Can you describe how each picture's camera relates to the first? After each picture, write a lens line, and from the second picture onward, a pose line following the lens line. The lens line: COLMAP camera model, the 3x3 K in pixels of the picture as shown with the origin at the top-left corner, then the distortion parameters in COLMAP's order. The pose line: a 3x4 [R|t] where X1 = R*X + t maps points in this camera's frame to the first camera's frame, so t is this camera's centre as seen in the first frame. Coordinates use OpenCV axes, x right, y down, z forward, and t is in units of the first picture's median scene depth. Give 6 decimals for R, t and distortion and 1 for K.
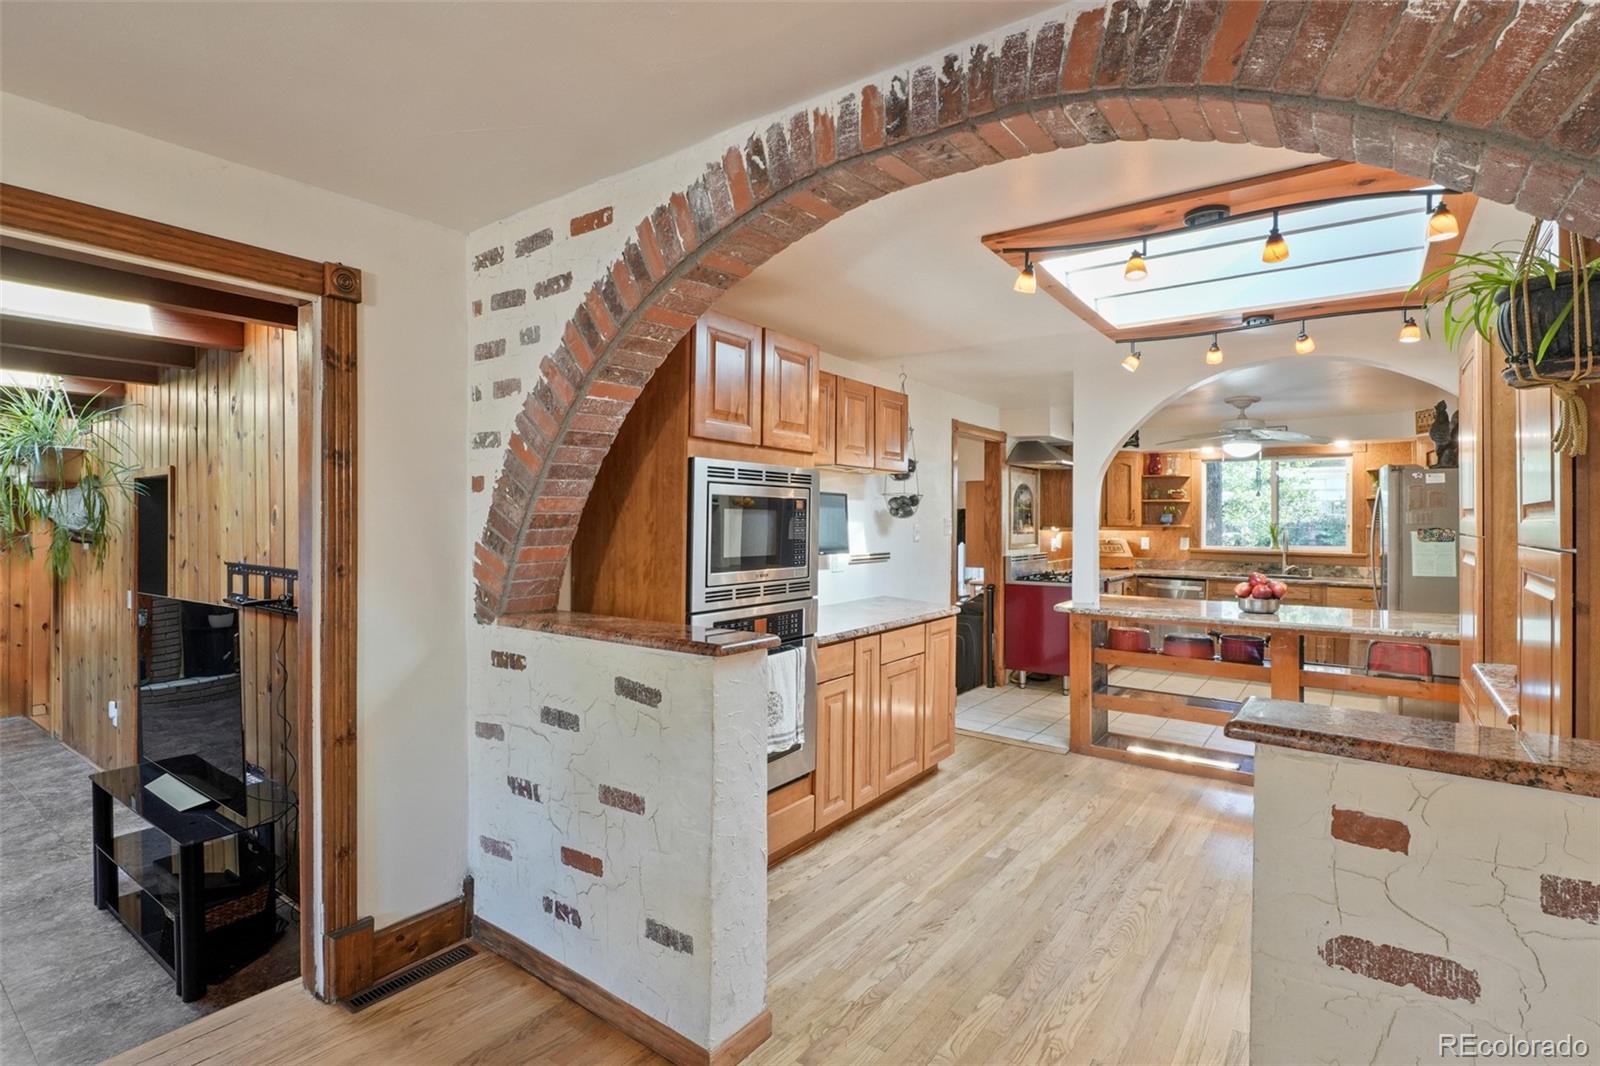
lens RADIAL K [[780.0, 0, 793.1], [0, 780.0, 523.2], [0, 0, 1]] dist [-0.019124, 0.003366]
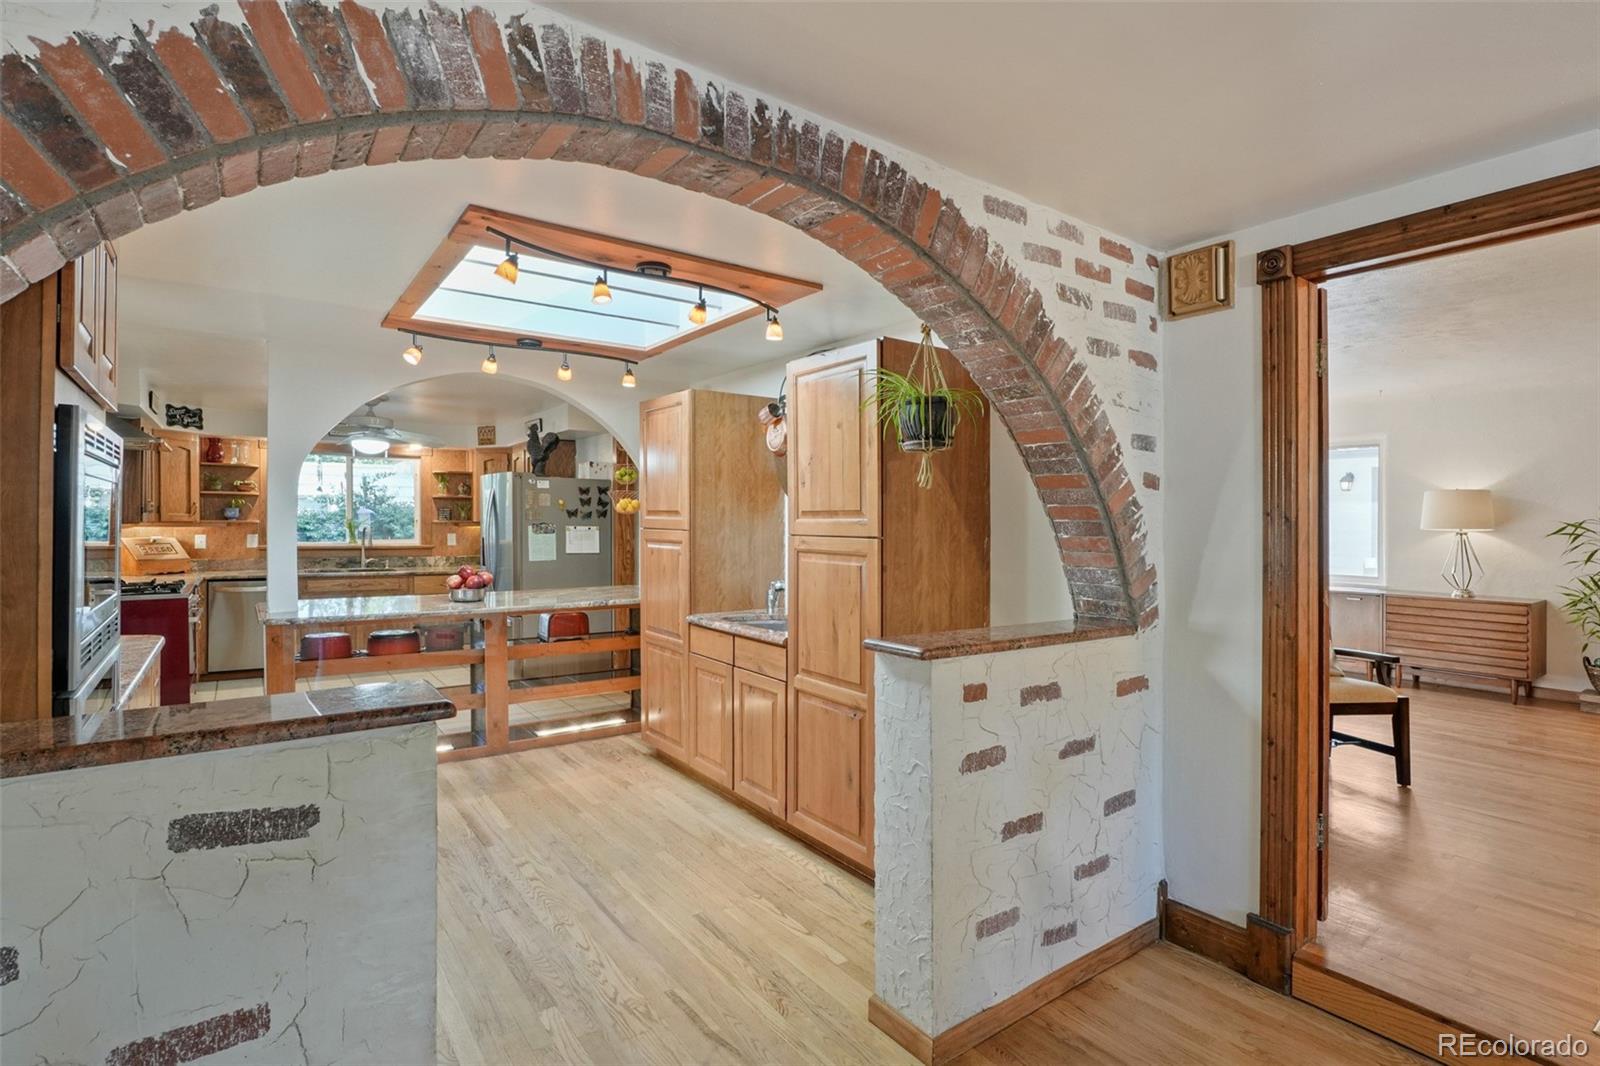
lens RADIAL K [[780.0, 0, 795.3], [0, 780.0, 527.3], [0, 0, 1]] dist [-0.019124, 0.003366]
pose [[0.302891, -0.011084, 0.952961, -0.513861], [-0.002910, 0.999917, 0.012555, -0.007988], [-0.953021, -0.006576, 0.302834, 0.378244]]
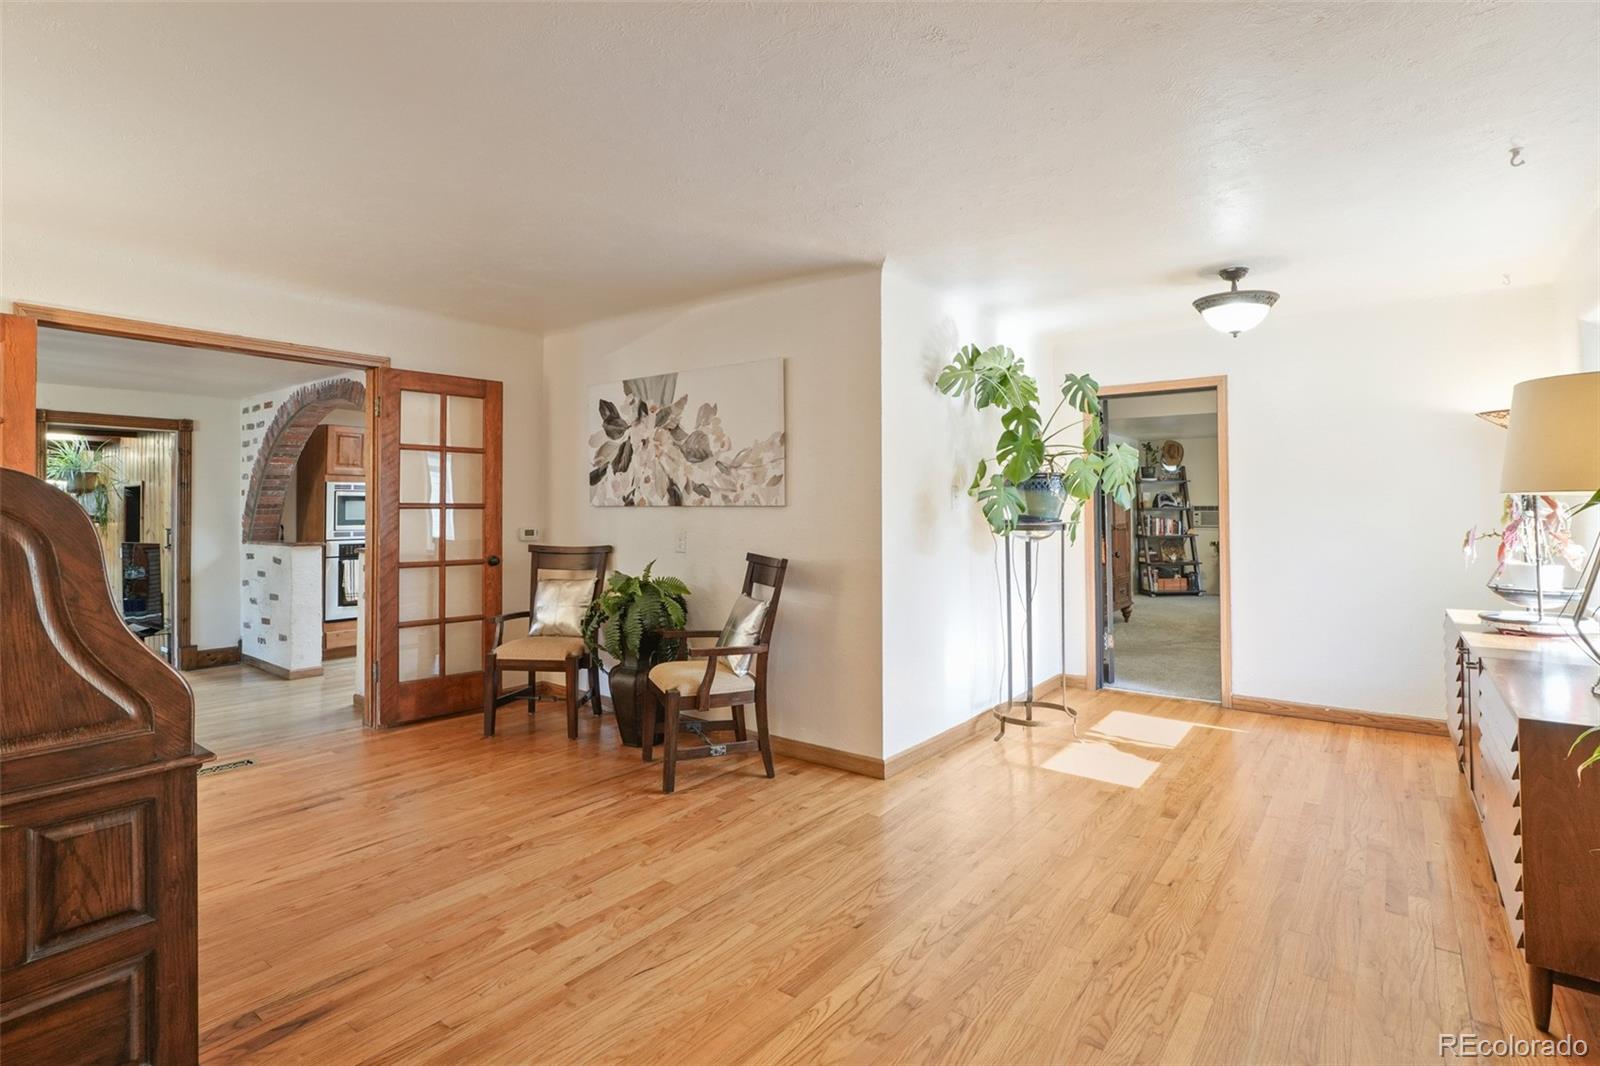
lens RADIAL K [[780.0, 0, 836.1], [0, 780.0, 499.9], [0, 0, 1]] dist [-0.019124, 0.003366]
pose [[0.999756, -0.009591, 0.019900, 1.640301], [0.009940, 0.999797, -0.017529, 0.043467], [-0.019728, 0.017723, 0.999648, -1.767696]]
